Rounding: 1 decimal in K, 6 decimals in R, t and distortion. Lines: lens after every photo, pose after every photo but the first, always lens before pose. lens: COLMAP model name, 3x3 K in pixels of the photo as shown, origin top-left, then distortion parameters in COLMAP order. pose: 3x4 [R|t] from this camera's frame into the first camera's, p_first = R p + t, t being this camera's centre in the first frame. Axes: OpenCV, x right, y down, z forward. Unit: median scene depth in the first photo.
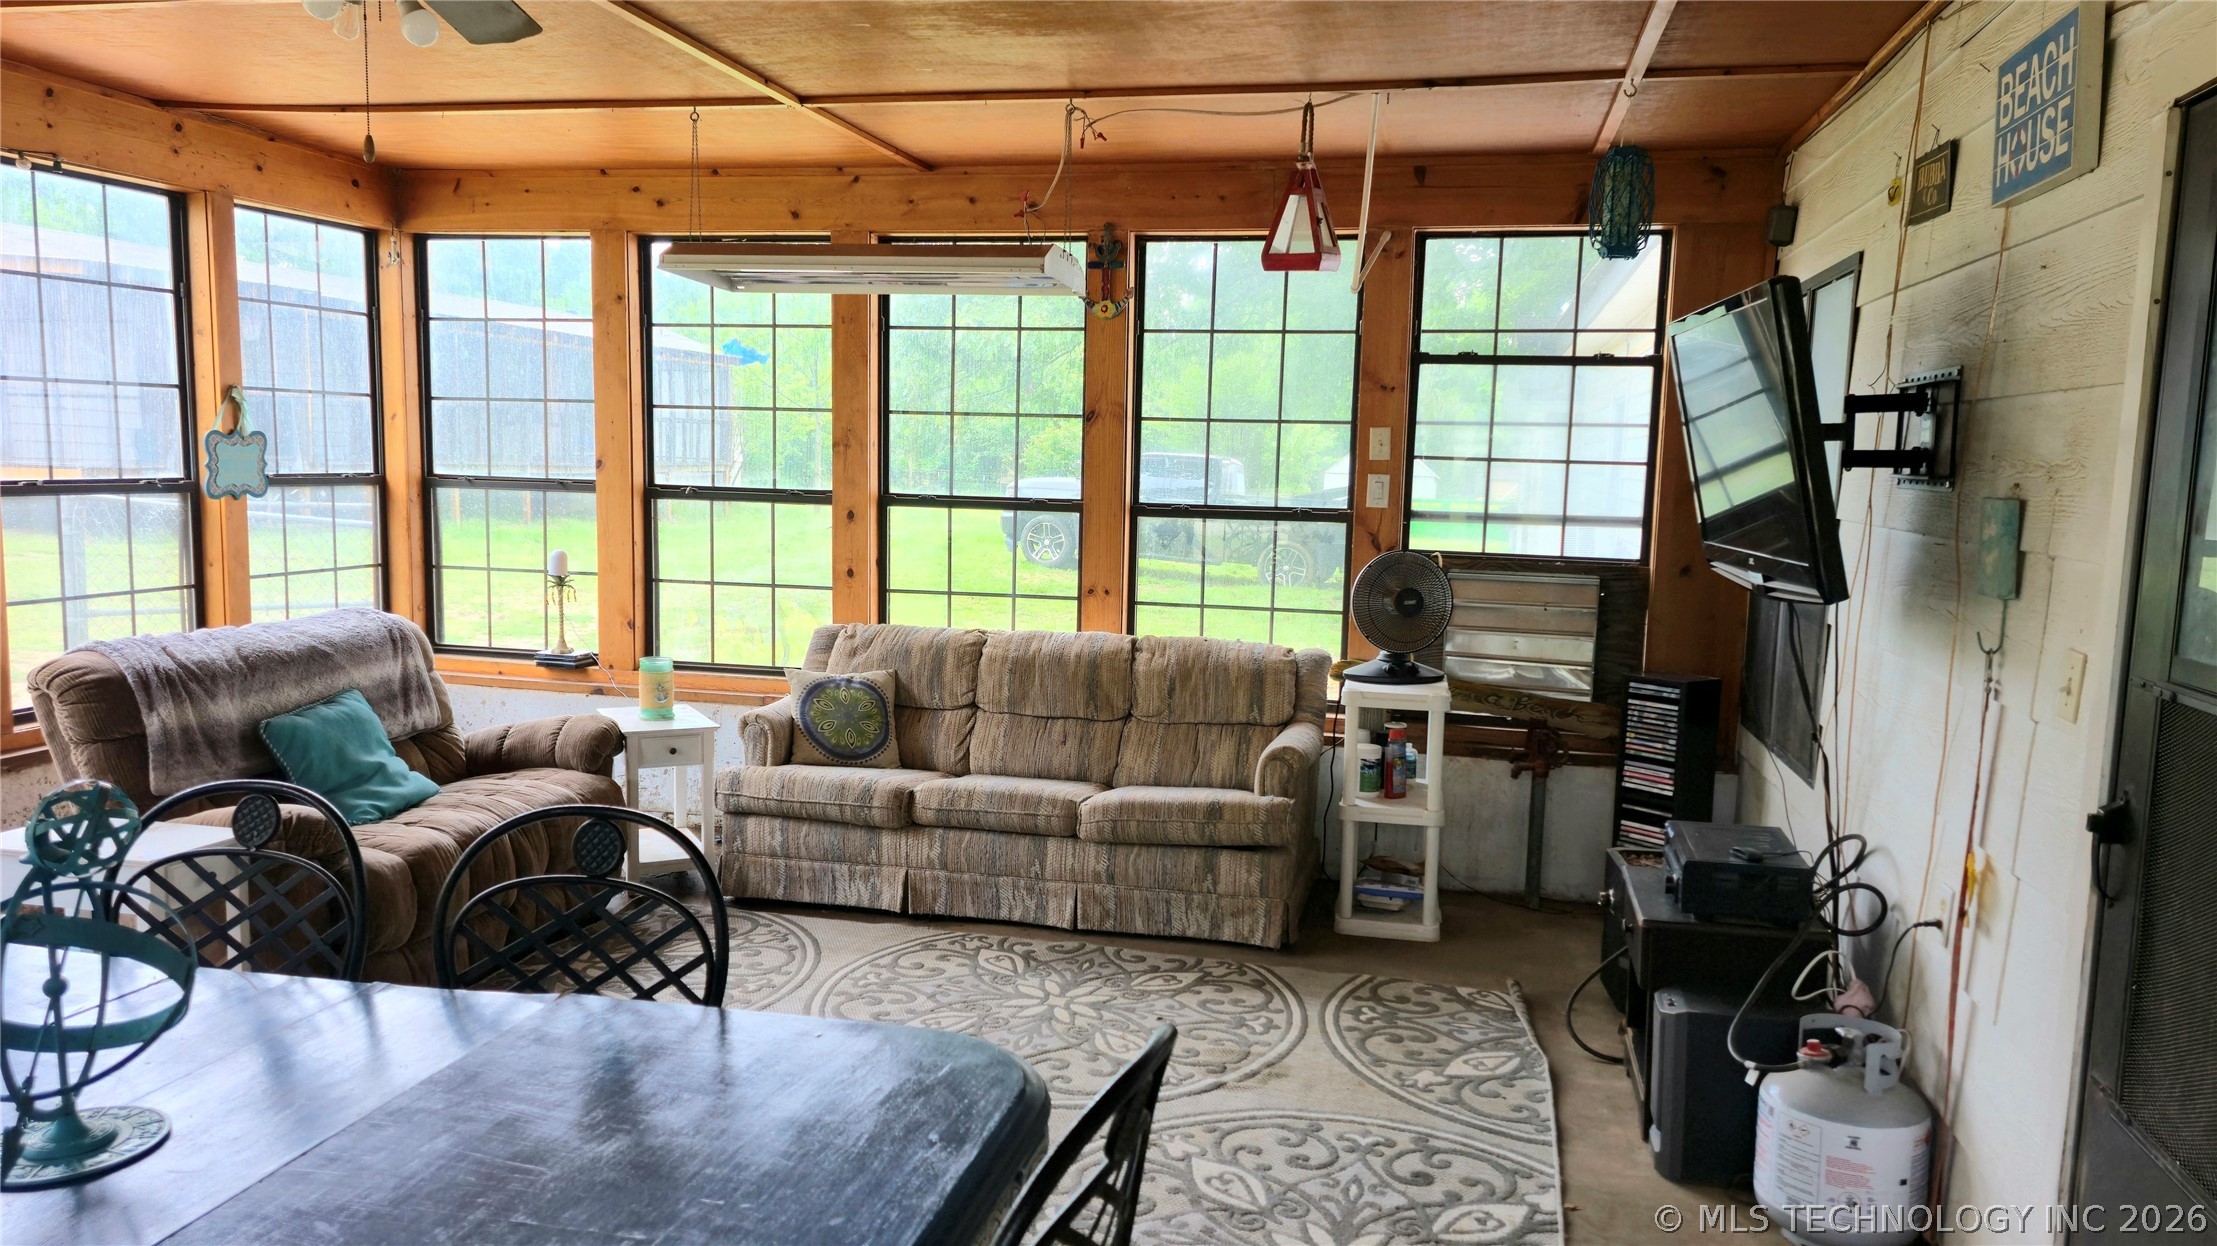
lens RADIAL K [[1551.3, 0, 1101.8], [0, 1551.3, 616.6], [0, 0, 1]] dist [0.072710, -0.063867]
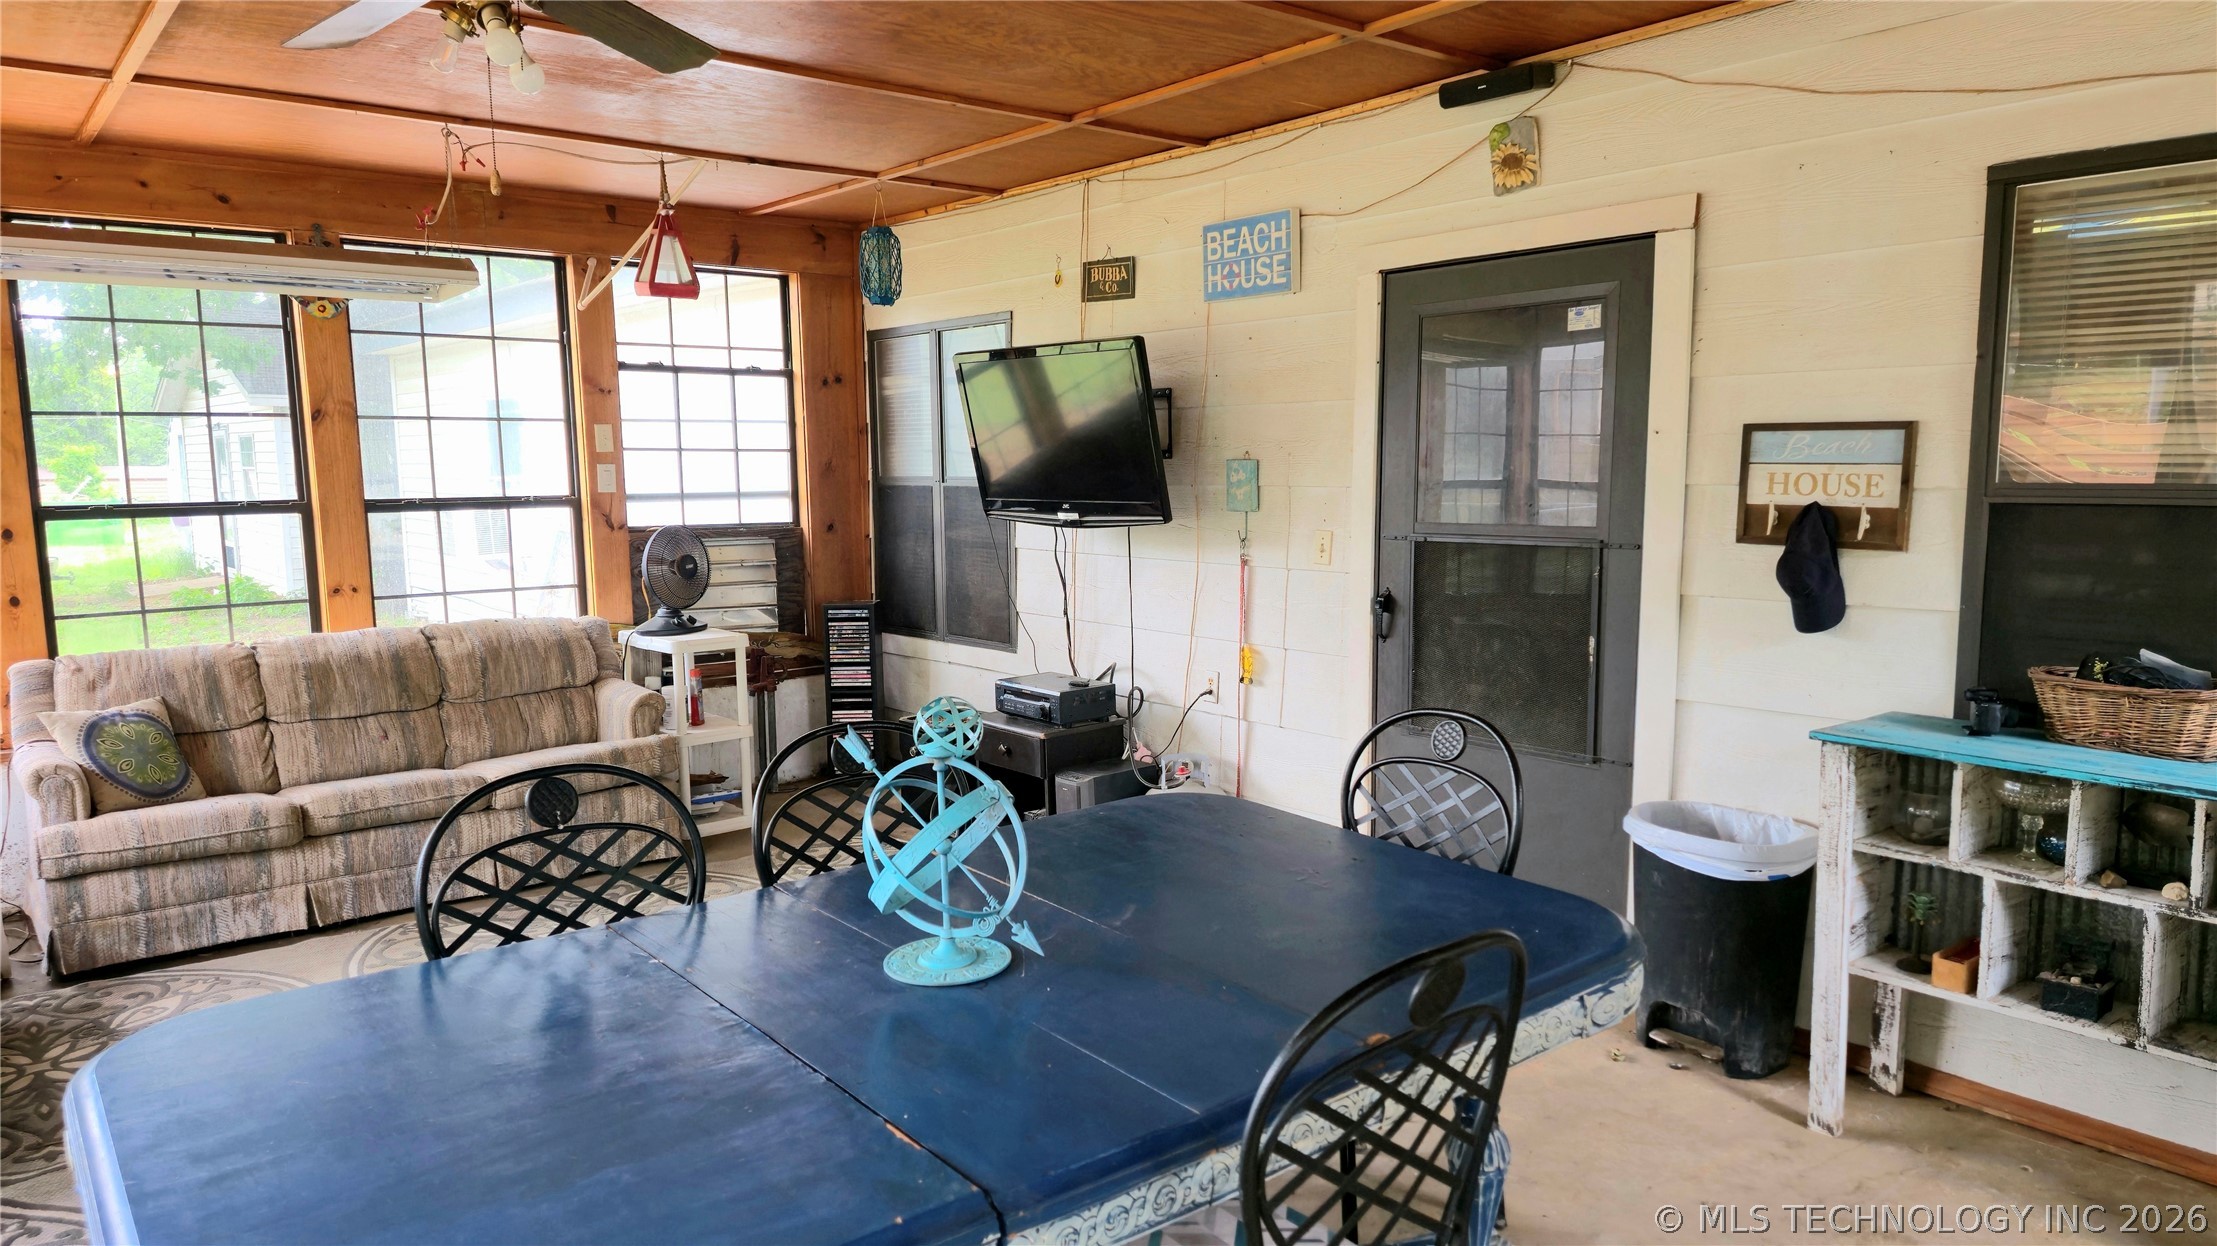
lens RADIAL K [[1464.3, 0, 1087.1], [0, 1464.3, 628.3], [0, 0, 1]] dist [0.065329, -0.066874]
pose [[0.607606, -0.124731, 0.784383, -0.511650], [0.108282, 0.991379, 0.073769, -0.011938], [-0.786823, 0.040112, 0.615874, 0.032823]]
